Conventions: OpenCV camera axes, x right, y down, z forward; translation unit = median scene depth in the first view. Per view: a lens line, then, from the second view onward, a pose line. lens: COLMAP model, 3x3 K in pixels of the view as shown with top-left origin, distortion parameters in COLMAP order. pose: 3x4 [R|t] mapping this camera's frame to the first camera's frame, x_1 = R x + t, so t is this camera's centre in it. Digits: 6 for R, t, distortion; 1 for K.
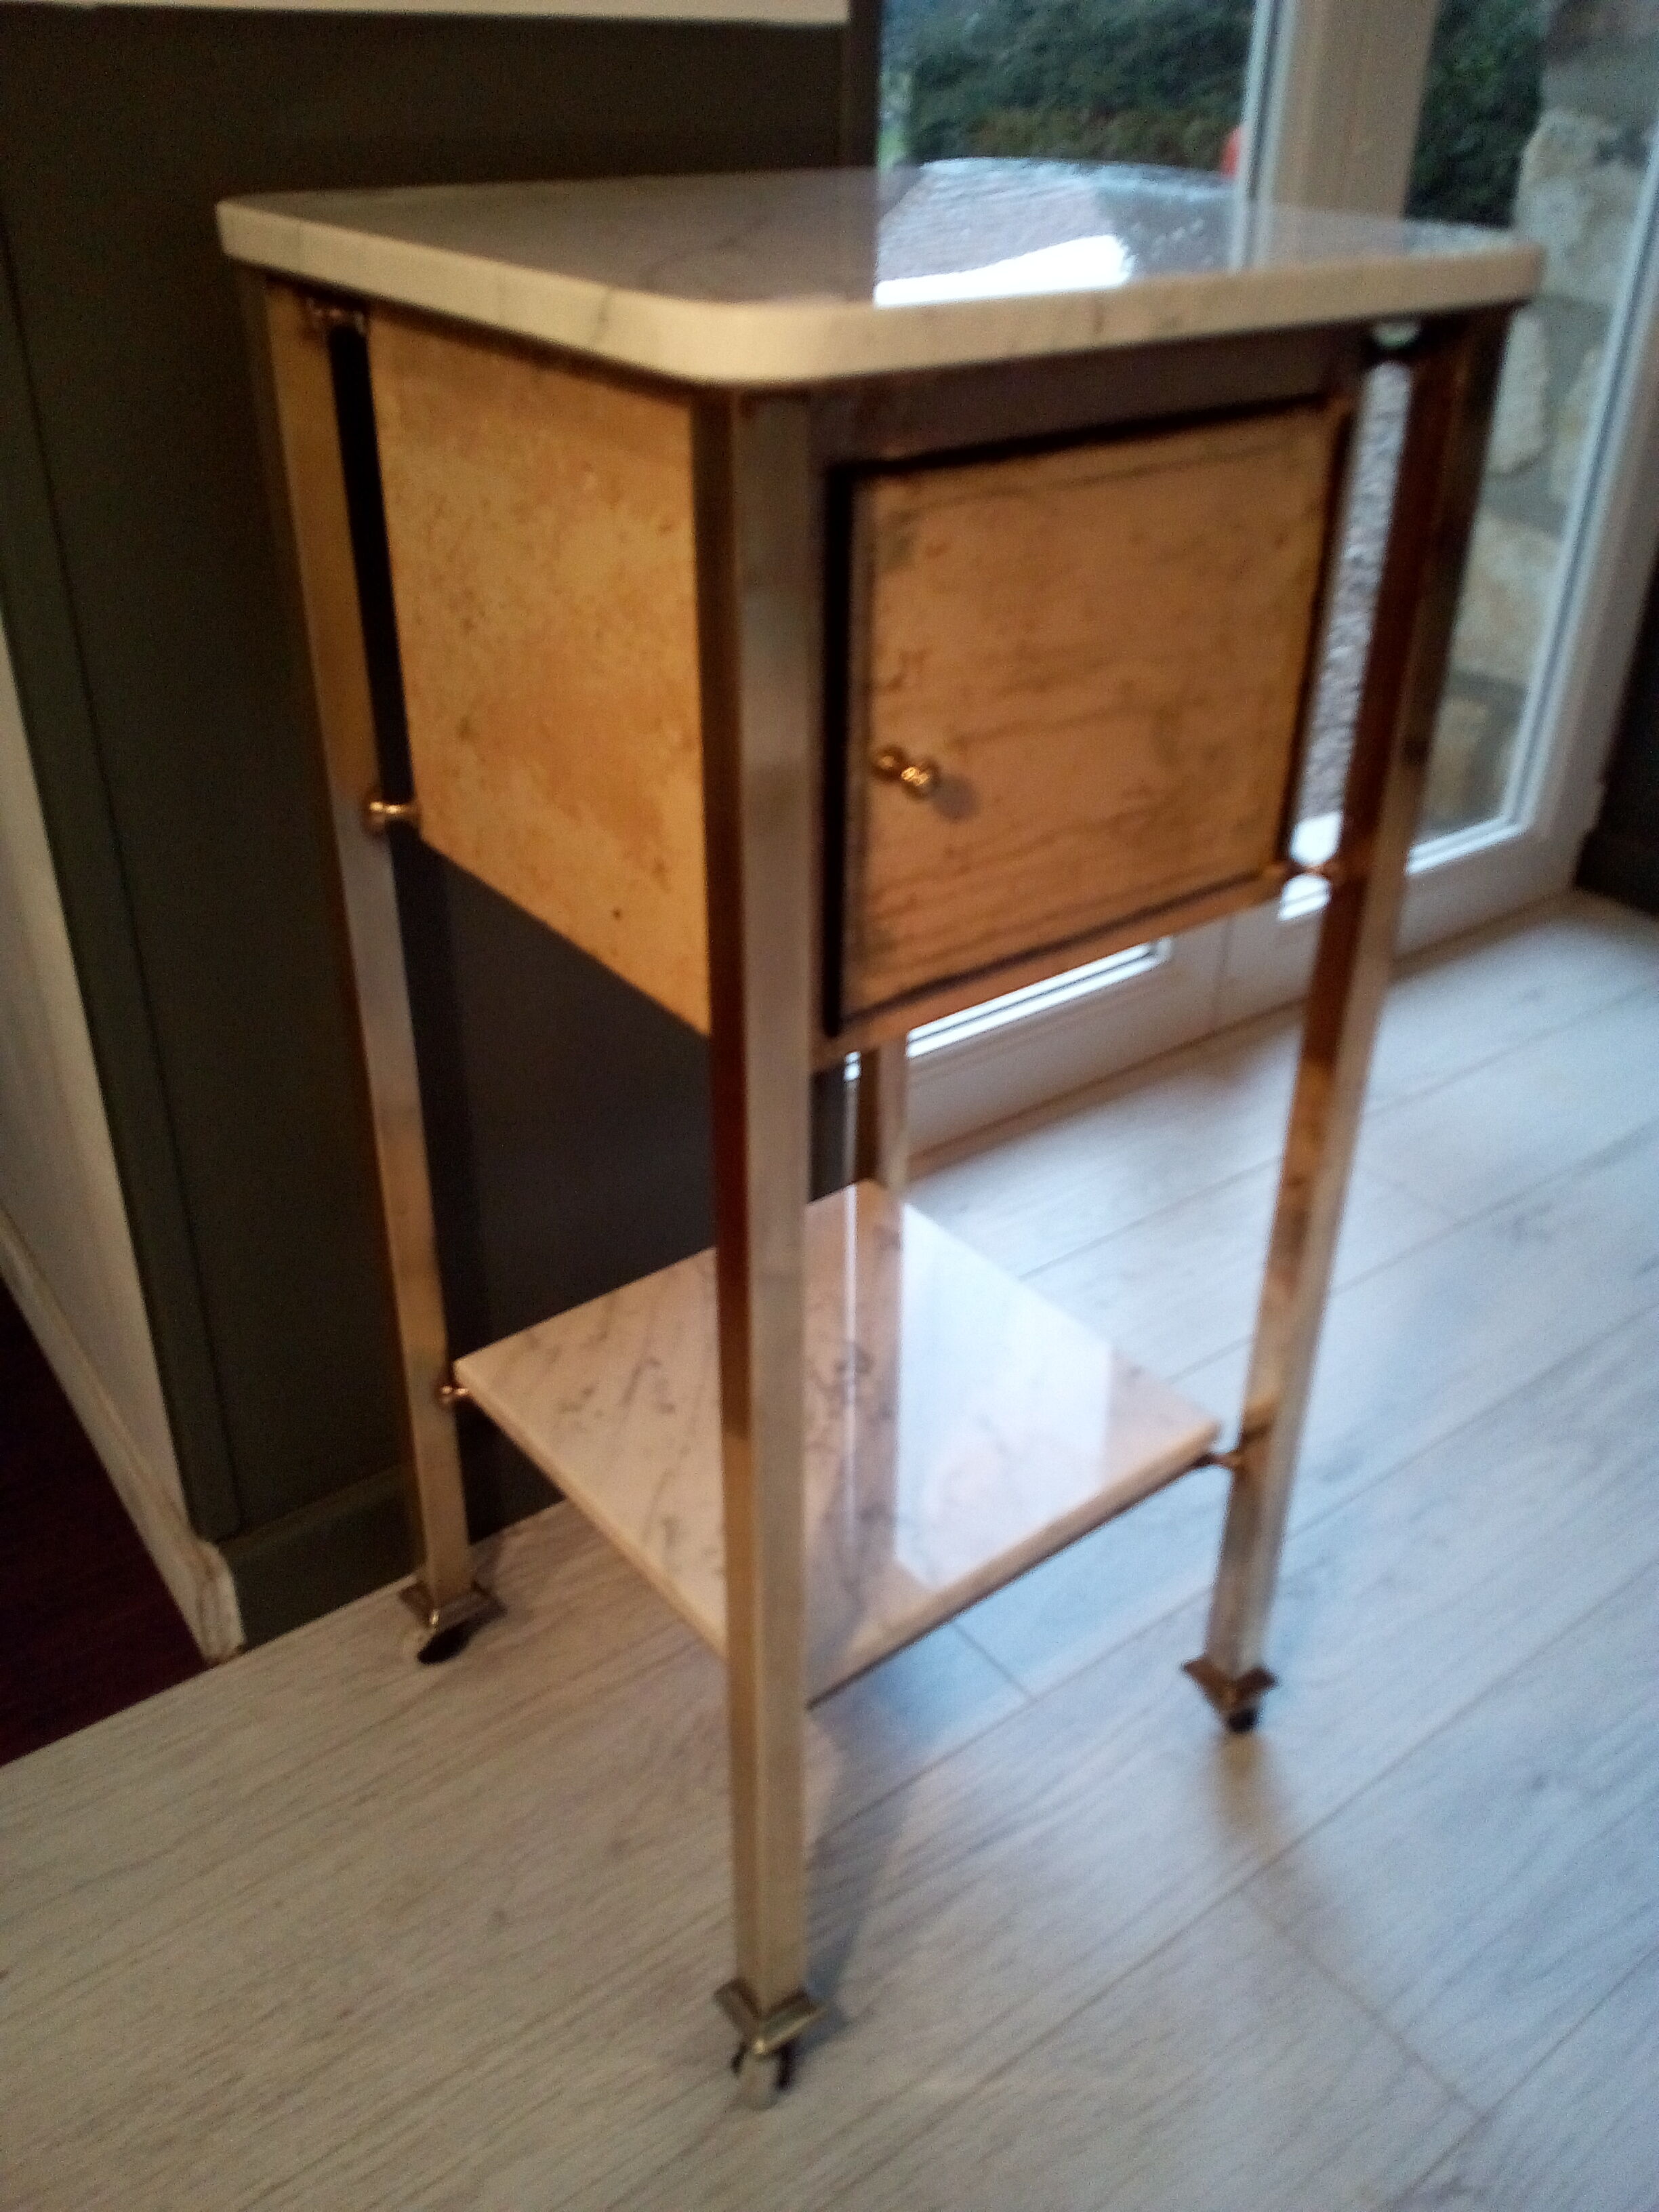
lens RADIAL K [[1846.6, 0, 838.6], [0, 1846.6, 1069.5], [0, 0, 1]] dist [0.067195, -0.145656]
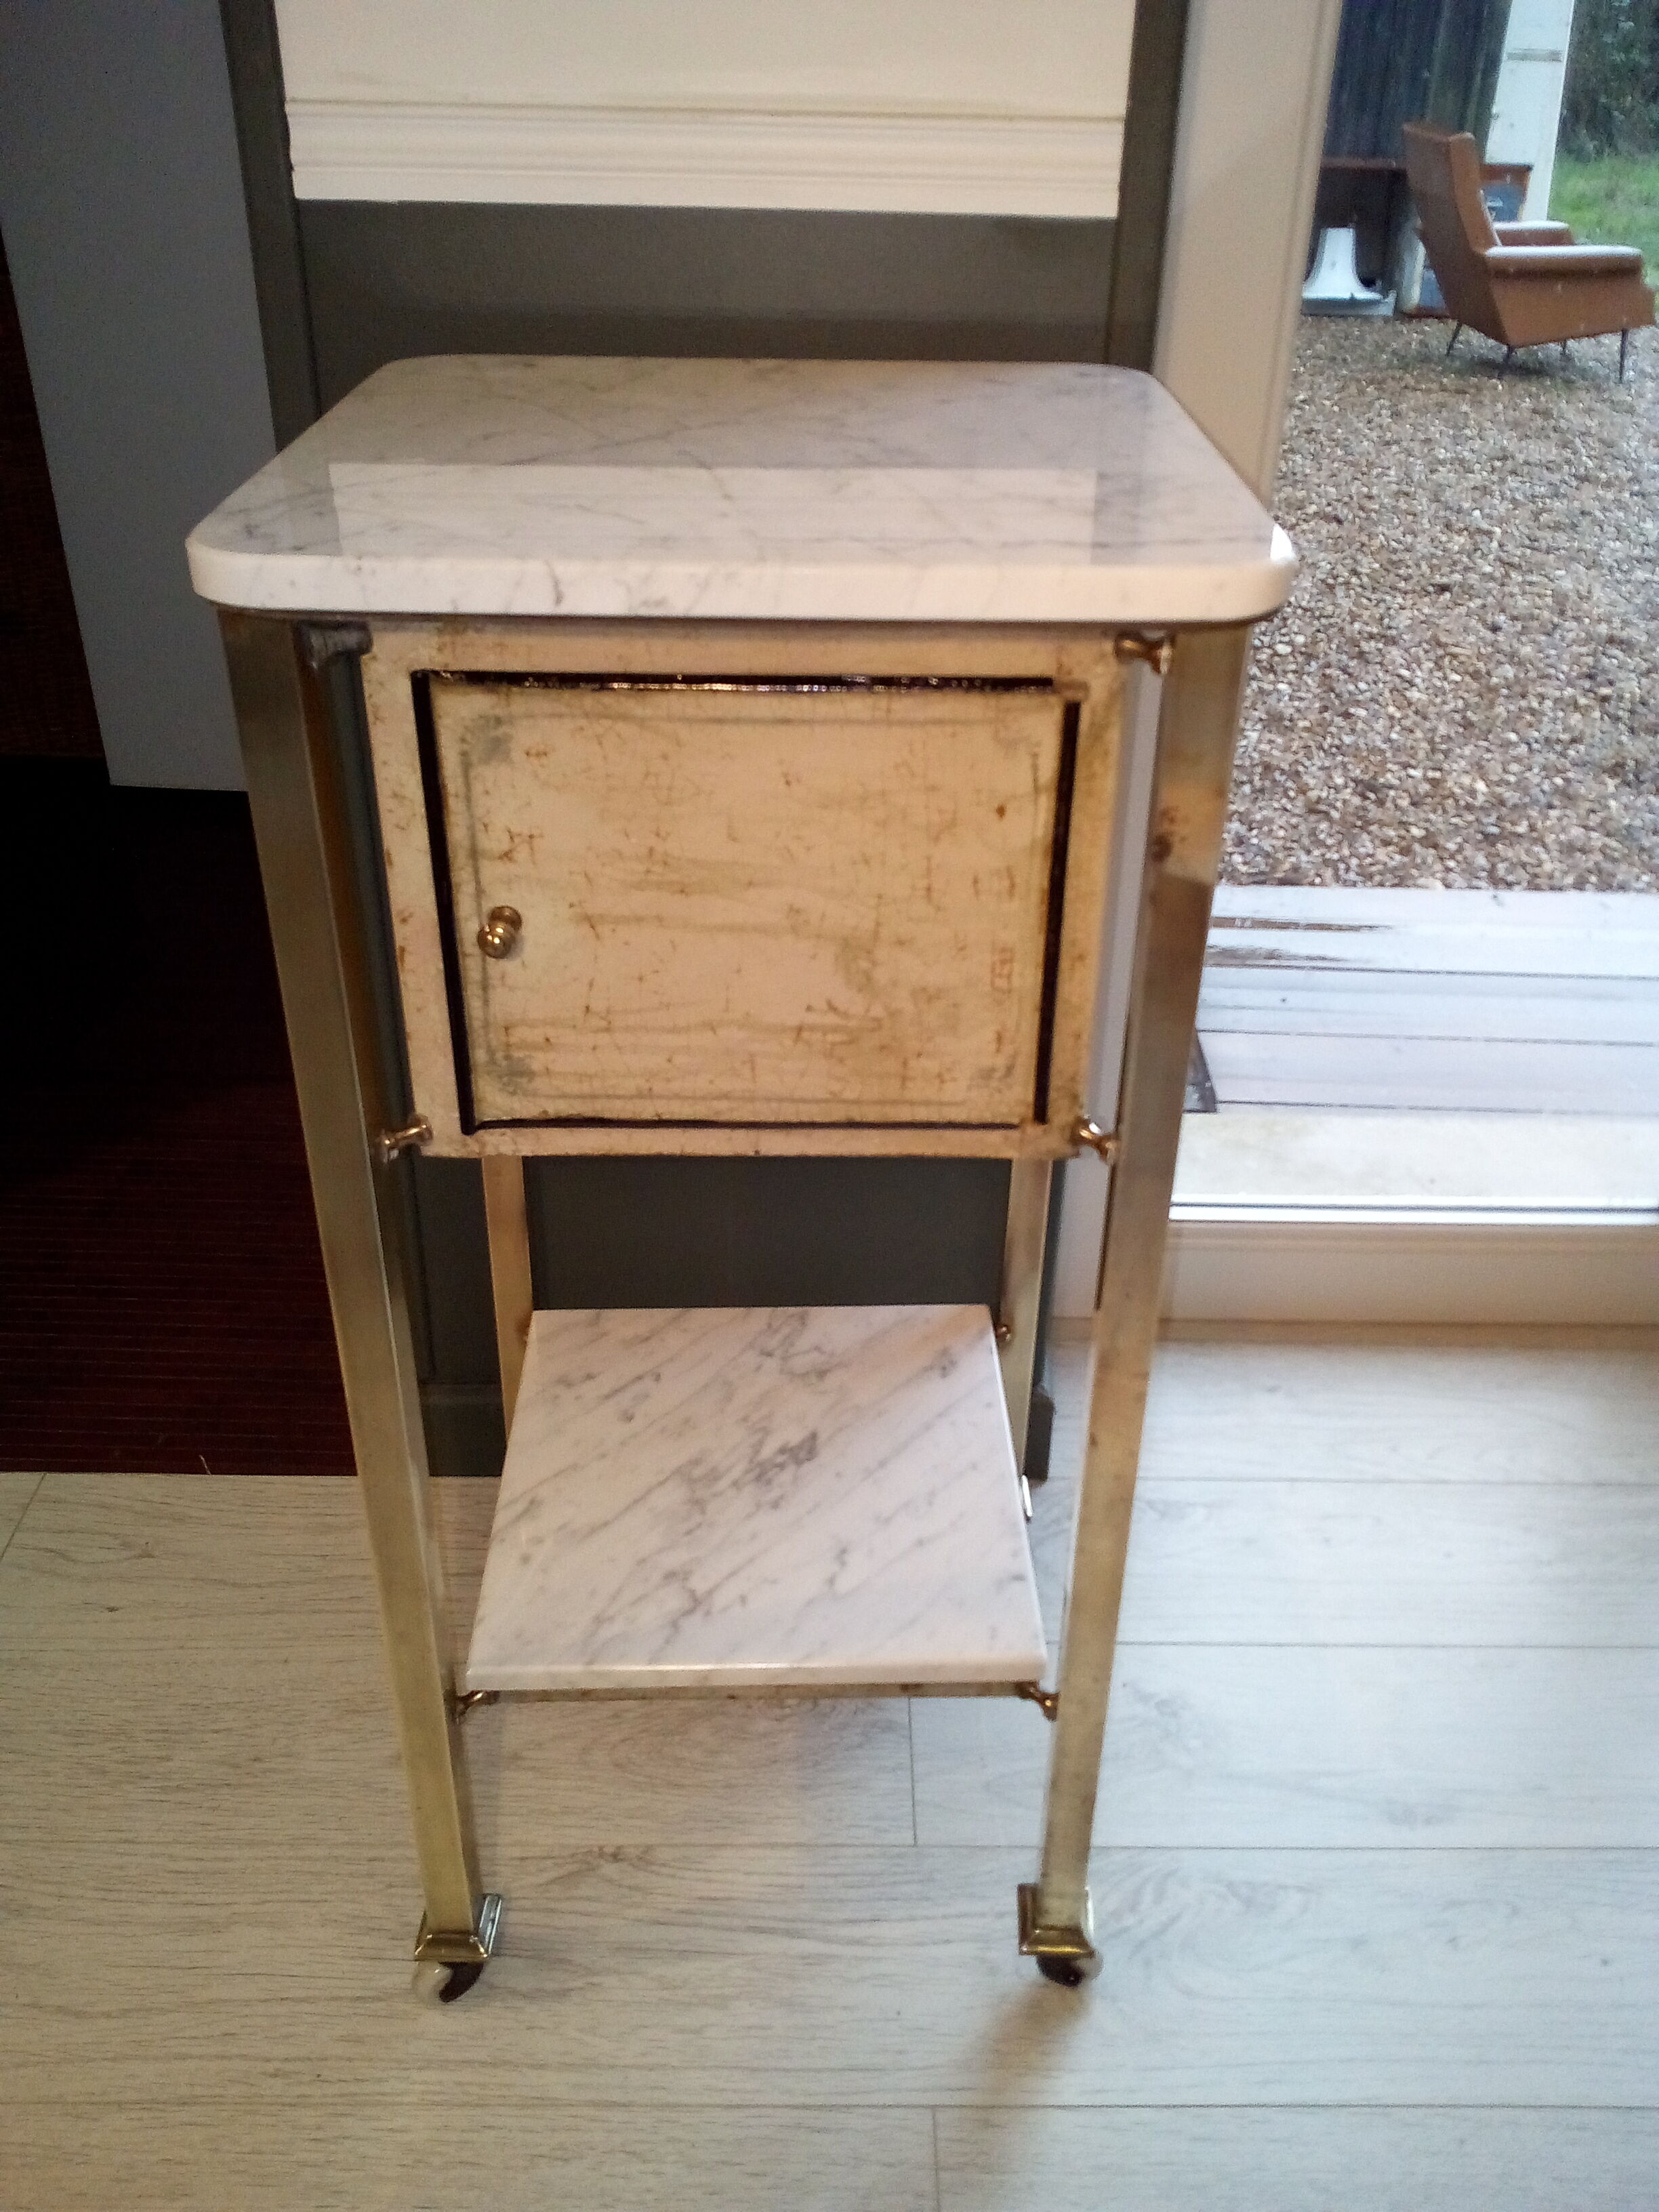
lens RADIAL K [[1855.4, 0, 867.4], [0, 1855.4, 1065.4], [0, 0, 1]] dist [0.066551, -0.123558]
pose [[0.794994, 0.301279, -0.526512, 0.723737], [-0.300984, 0.949481, 0.088847, -0.214975], [0.526681, 0.087839, 0.845513, 0.127407]]
